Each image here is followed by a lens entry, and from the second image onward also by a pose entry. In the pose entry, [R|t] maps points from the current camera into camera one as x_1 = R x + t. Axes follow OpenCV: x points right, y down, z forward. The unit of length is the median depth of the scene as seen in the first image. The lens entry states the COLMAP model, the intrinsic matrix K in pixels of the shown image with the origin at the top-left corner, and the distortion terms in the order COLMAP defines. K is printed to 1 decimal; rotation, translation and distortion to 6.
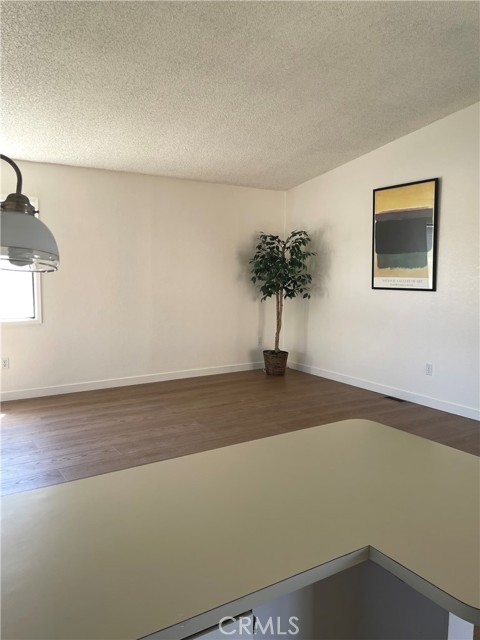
lens RADIAL K [[507.1, 0, 240.2], [0, 507.1, 317.1], [0, 0, 1]] dist [0.030060, 0.000718]
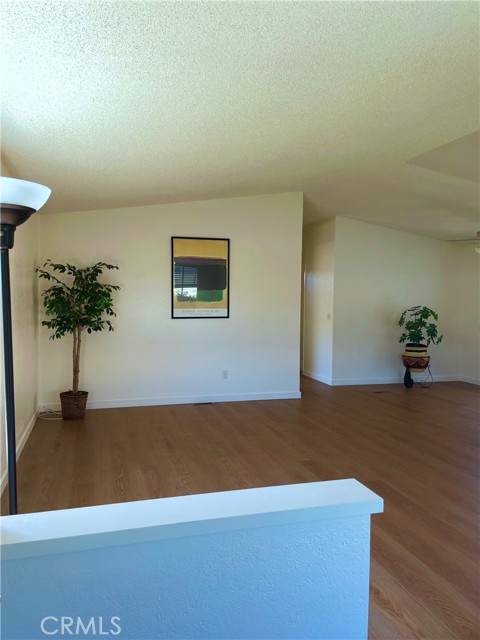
lens RADIAL K [[490.5, 0, 235.0], [0, 490.5, 314.9], [0, 0, 1]] dist [0.075399, -0.088938]
pose [[0.291230, -0.045518, 0.955569, -0.836310], [0.077902, 0.996678, 0.023735, -0.082955], [-0.953476, 0.067528, 0.293809, 0.537780]]
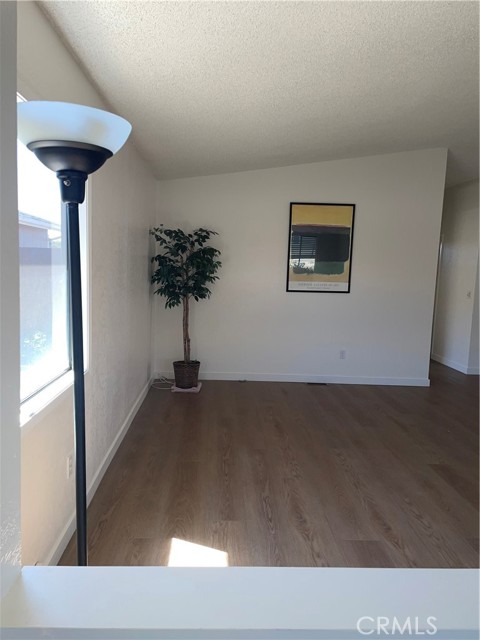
lens RADIAL K [[490.5, 0, 230.6], [0, 490.5, 321.3], [0, 0, 1]] dist [0.075399, -0.088938]
pose [[0.513671, -0.093774, 0.852848, -0.762817], [0.049269, 0.995593, 0.079794, -0.086068], [-0.856572, 0.001031, 0.516027, 0.569250]]
